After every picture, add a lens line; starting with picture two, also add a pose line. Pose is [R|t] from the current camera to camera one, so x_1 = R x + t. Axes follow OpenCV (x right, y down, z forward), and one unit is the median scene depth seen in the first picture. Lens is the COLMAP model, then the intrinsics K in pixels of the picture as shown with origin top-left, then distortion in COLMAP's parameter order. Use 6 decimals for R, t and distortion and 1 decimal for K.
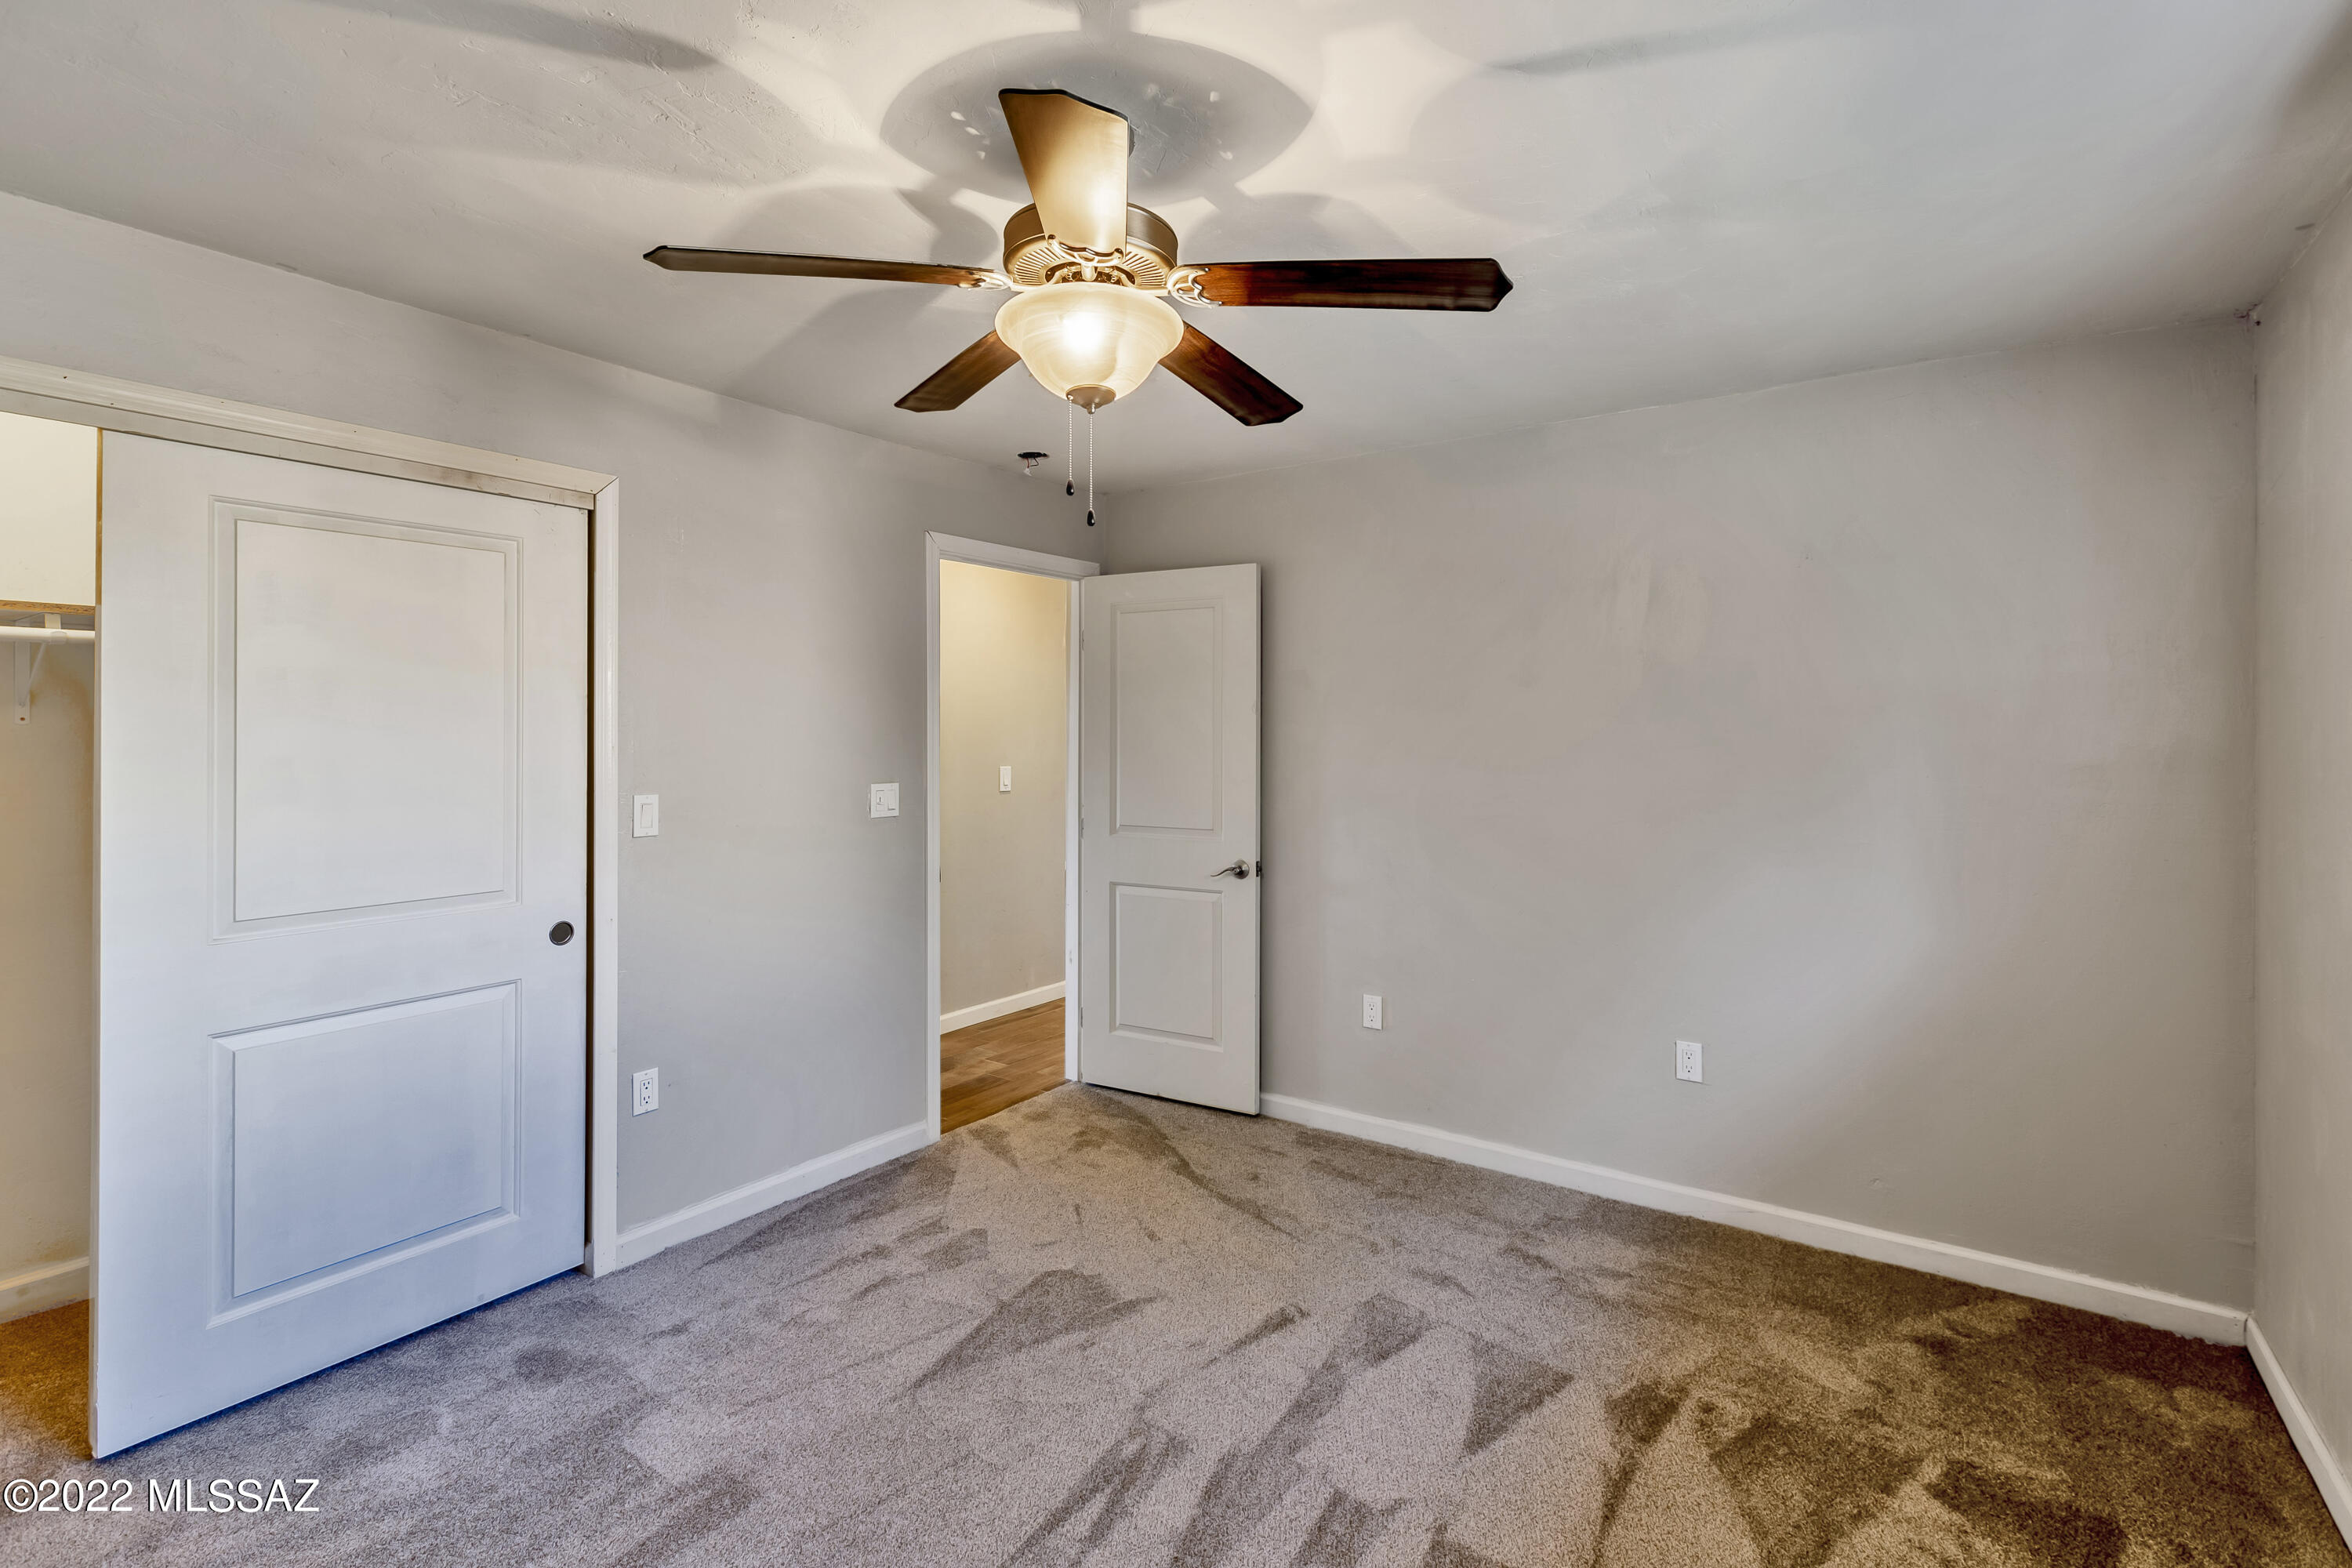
lens RADIAL K [[1074.5, 0, 1170.2], [0, 1074.5, 734.7], [0, 0, 1]] dist [0.002207, 0.000172]
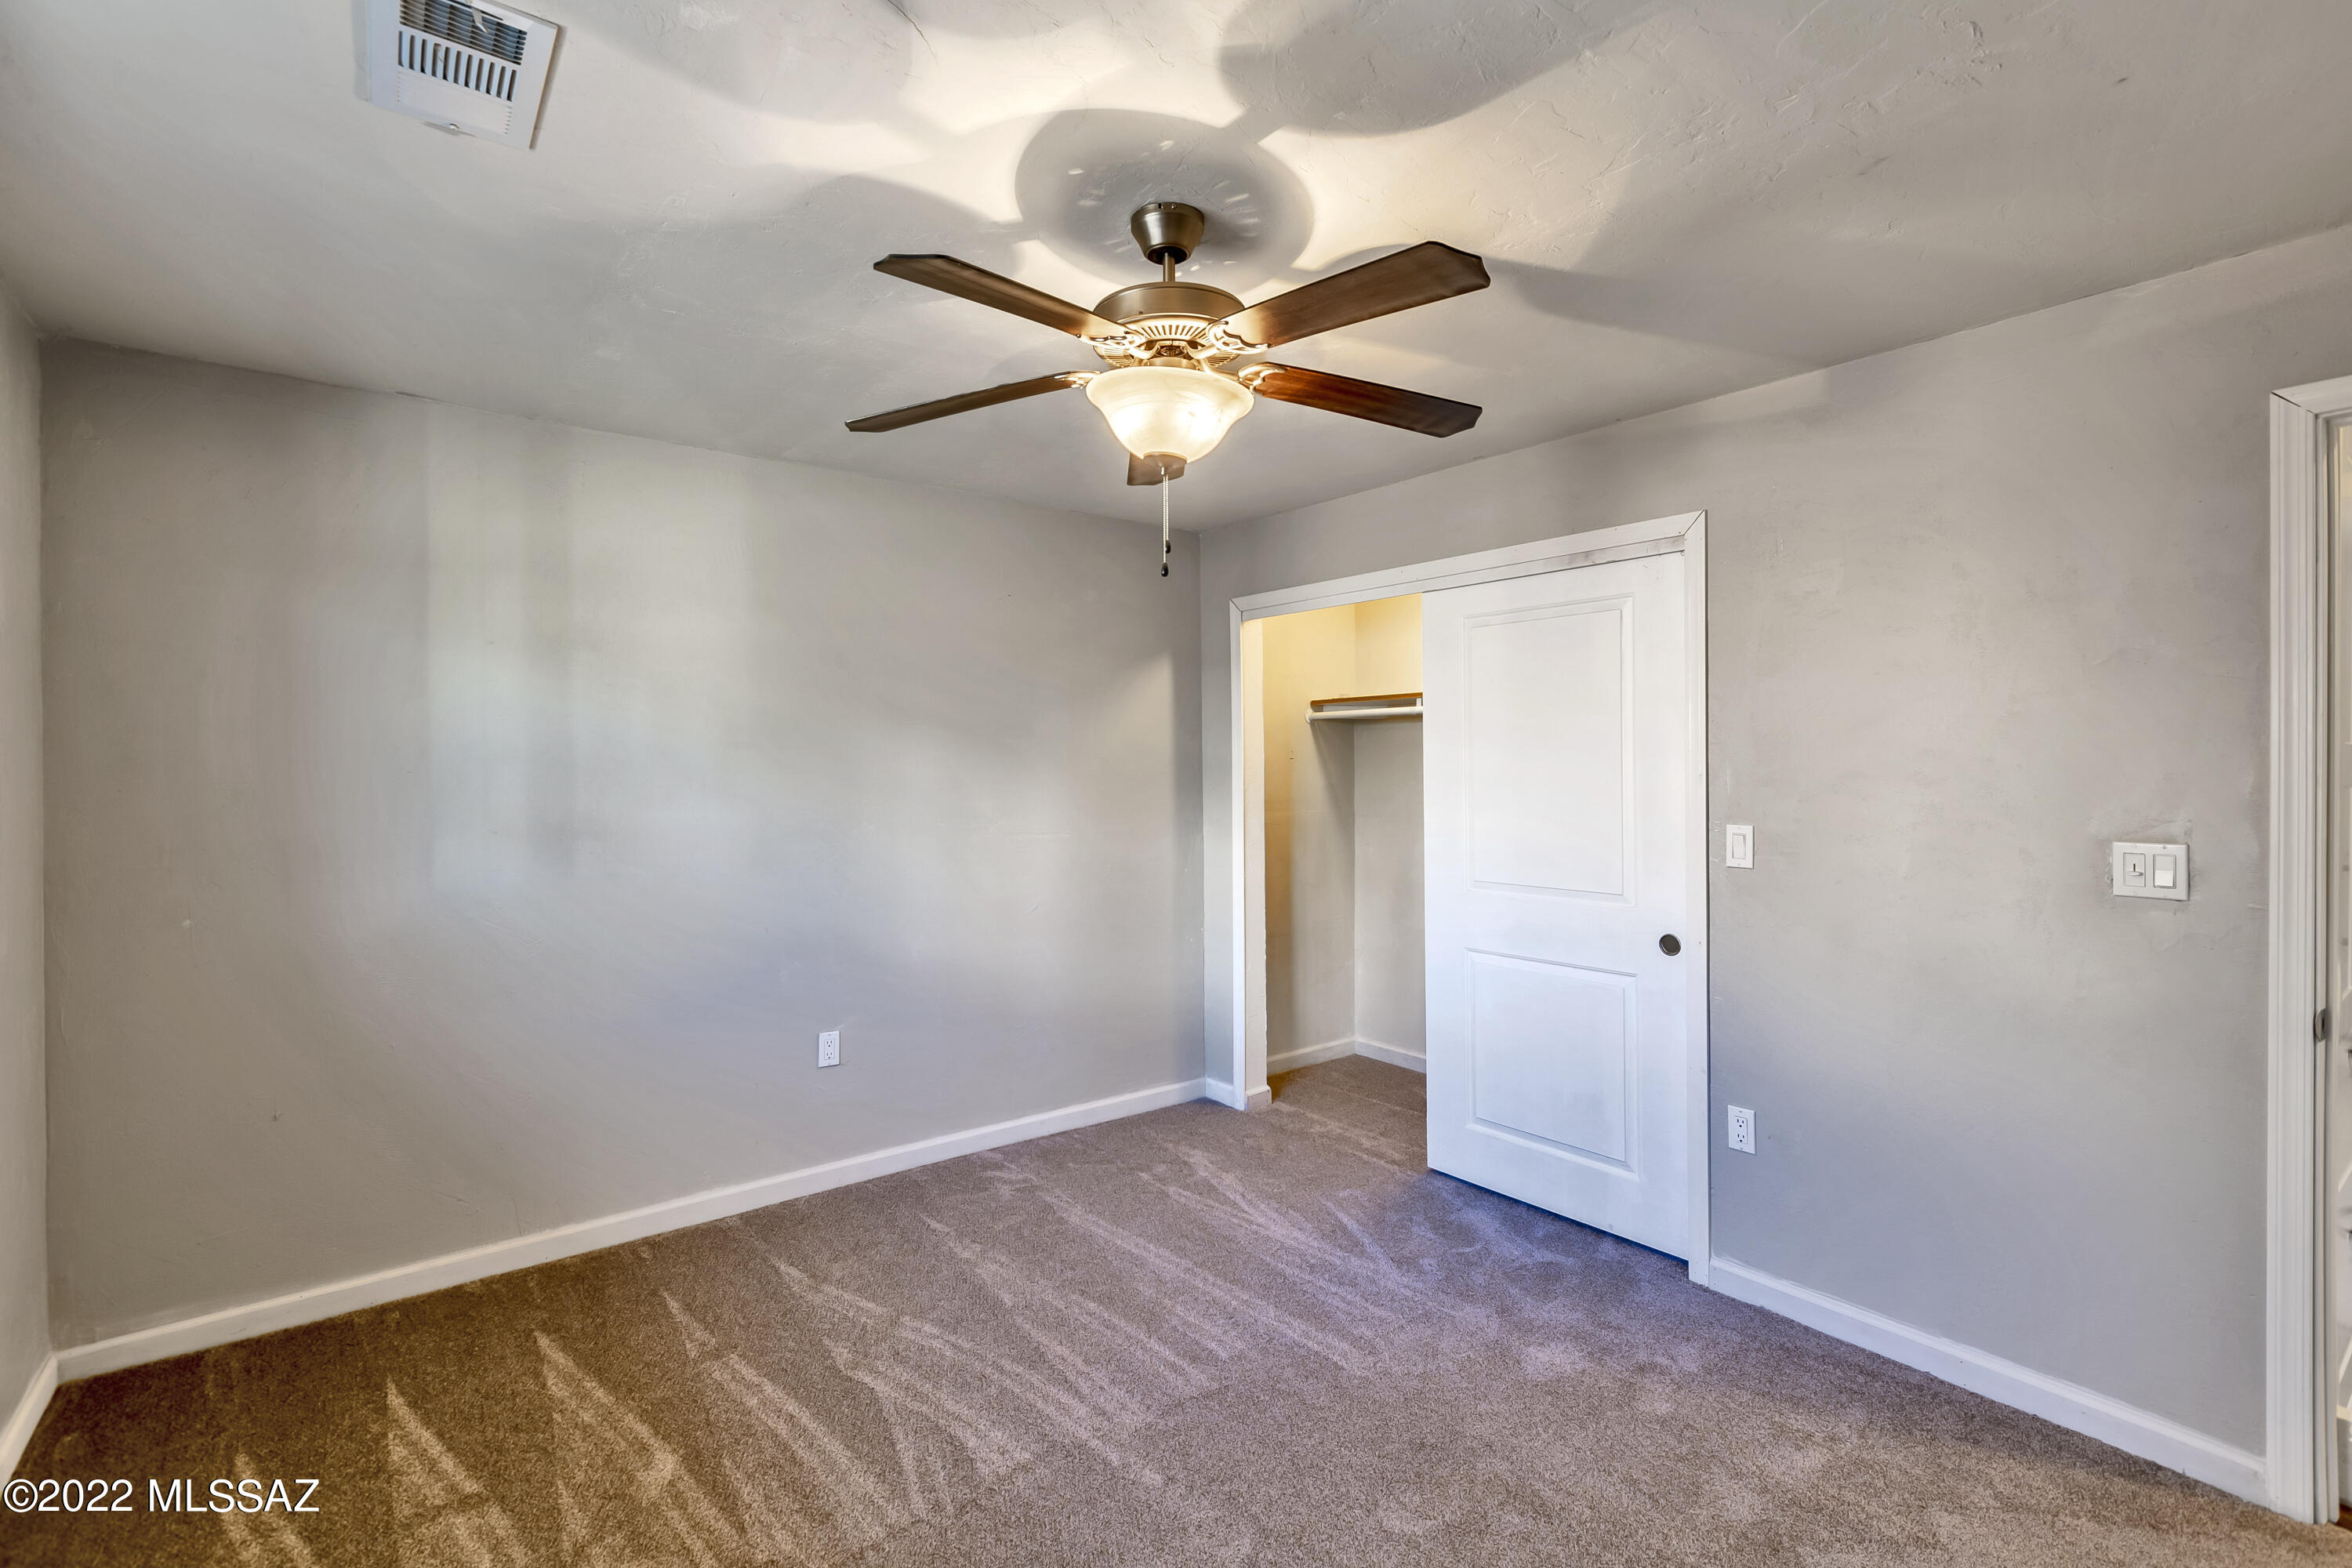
lens RADIAL K [[1042.9, 0, 1171.0], [0, 1042.9, 759.3], [0, 0, 1]] dist [-0.002668, -0.000017]
pose [[-0.284644, -0.001005, -0.958633, 0.640686], [0.002051, 0.999997, -0.001657, -0.003124], [0.958631, -0.002438, -0.284641, 0.879704]]
